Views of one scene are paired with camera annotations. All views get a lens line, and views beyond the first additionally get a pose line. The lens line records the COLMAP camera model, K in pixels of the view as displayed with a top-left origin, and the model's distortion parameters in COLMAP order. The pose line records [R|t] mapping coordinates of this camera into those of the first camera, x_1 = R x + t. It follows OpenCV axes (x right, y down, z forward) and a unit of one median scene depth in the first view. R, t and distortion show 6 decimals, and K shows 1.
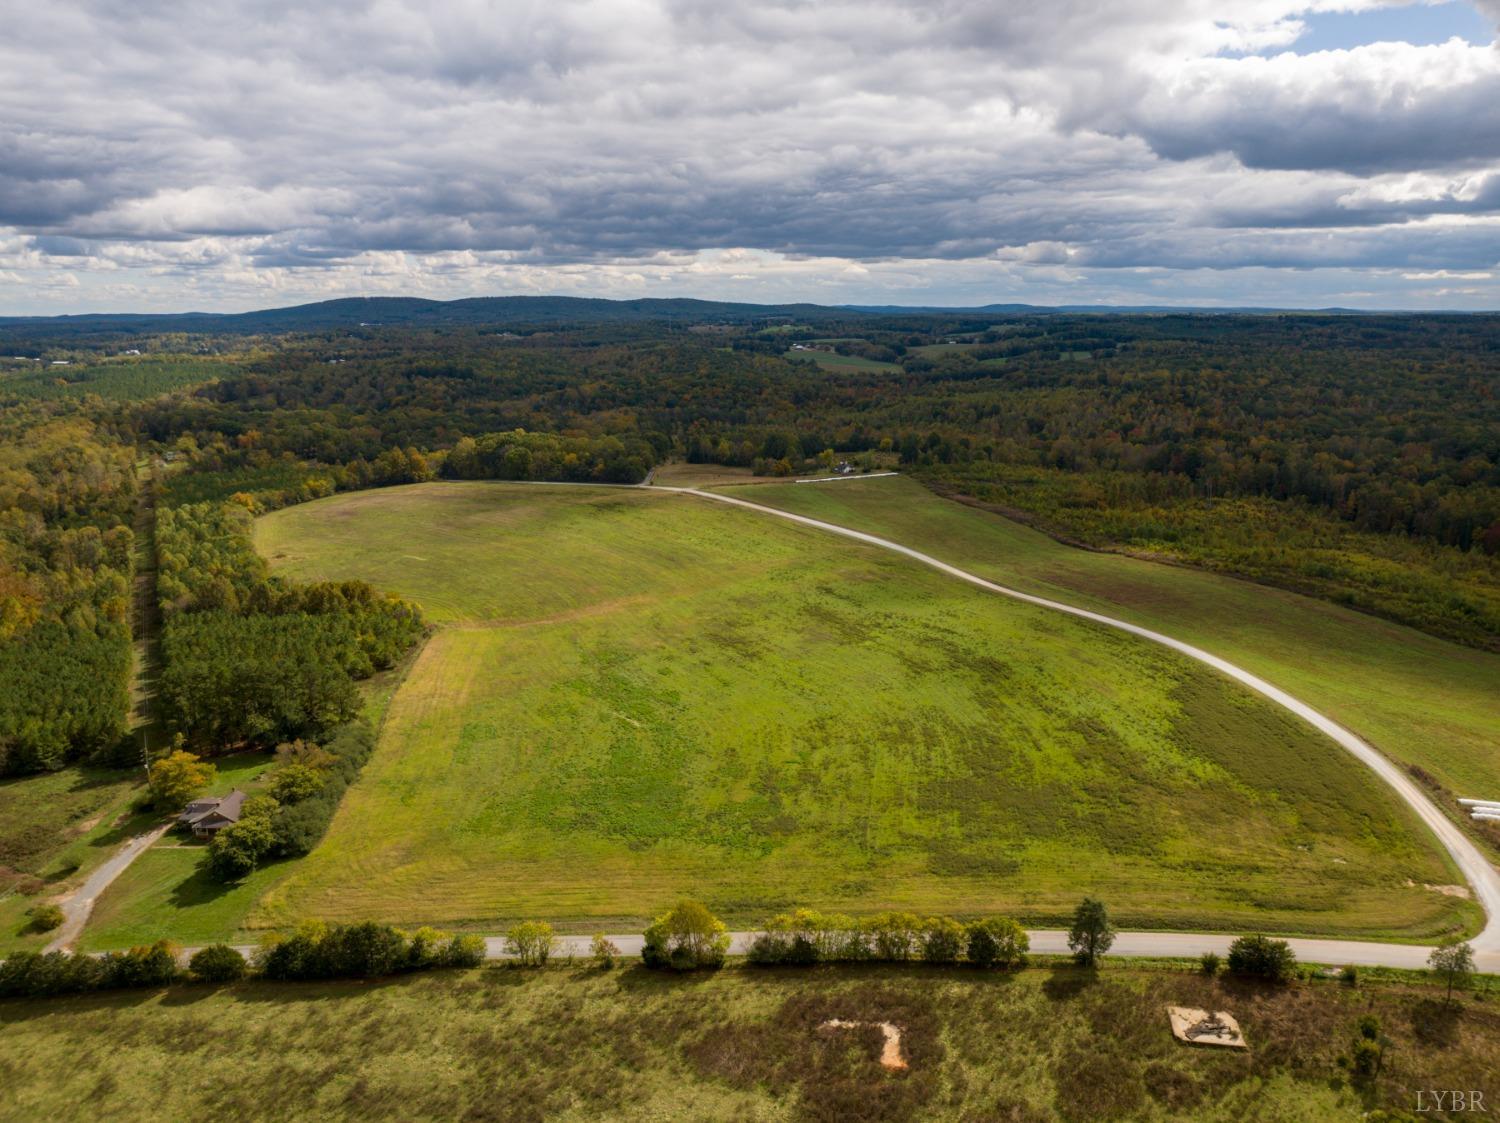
lens RADIAL K [[1054.4, 0, 761.7], [0, 1054.4, 563.4], [0, 0, 1]] dist [-0.059527, 0.036654]
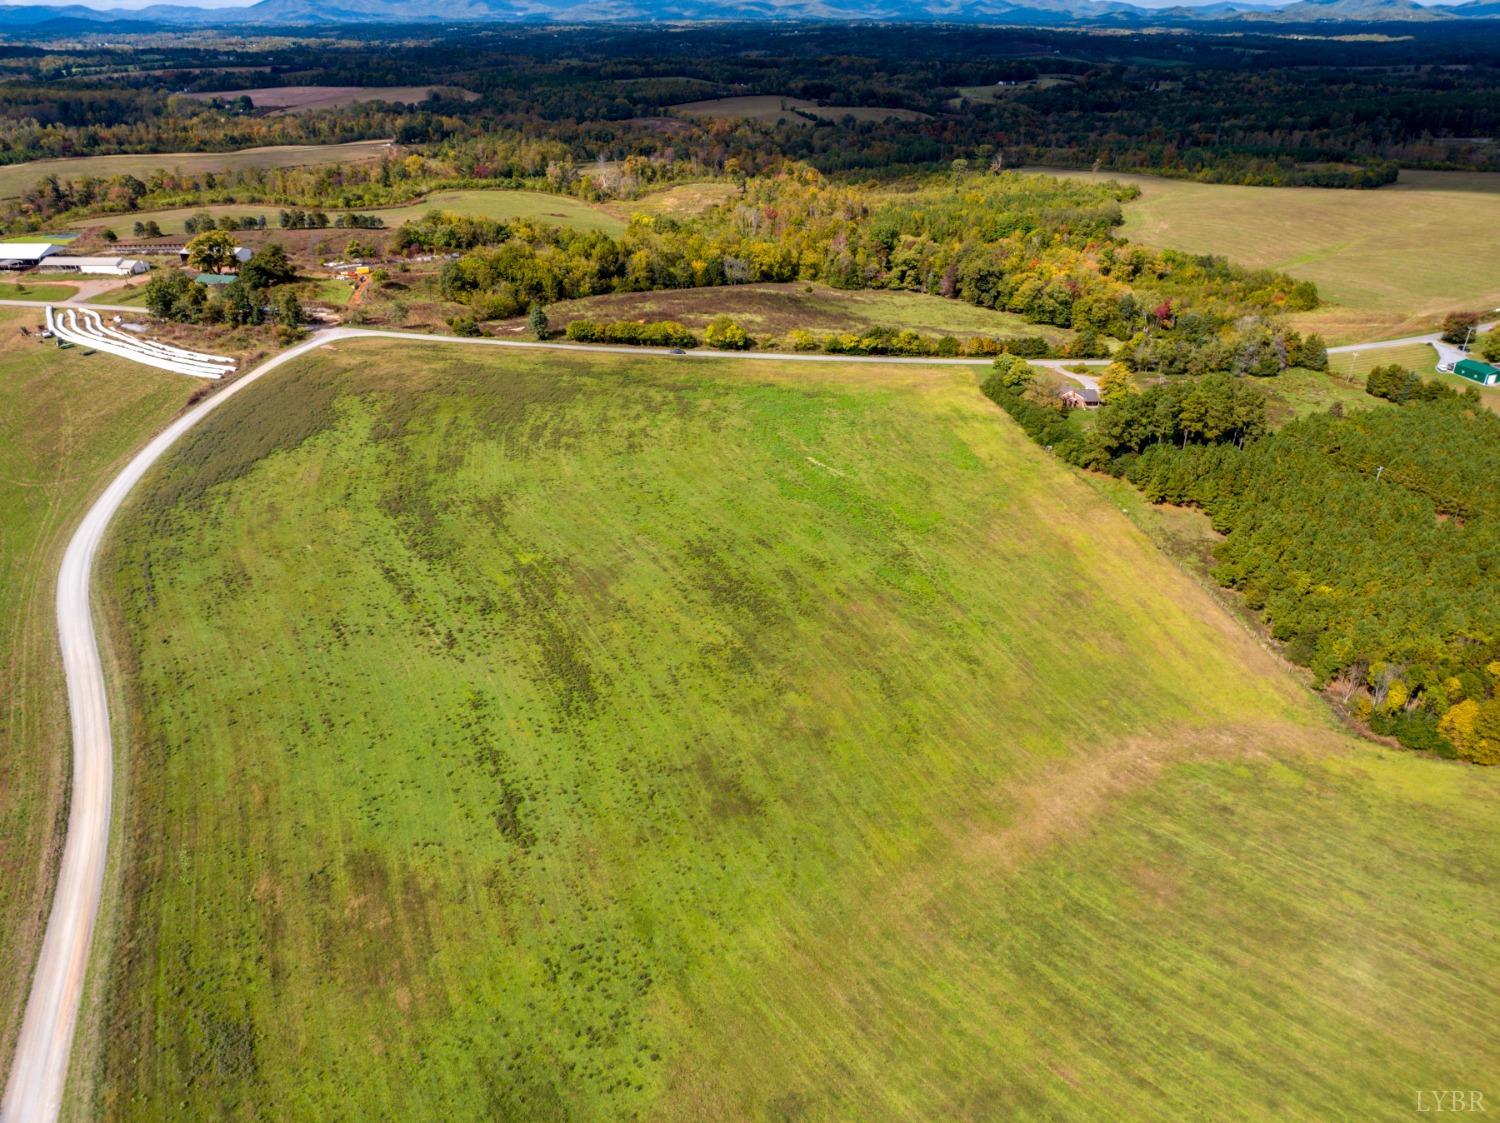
lens RADIAL K [[1071.6, 0, 760.2], [0, 1071.6, 524.3], [0, 0, 1]] dist [-0.041981, 0.005023]
pose [[-0.998703, 0.025310, -0.044171, -0.037383], [-0.008744, 0.769468, 0.638625, -0.794632], [0.050152, 0.638183, -0.768249, 3.177278]]
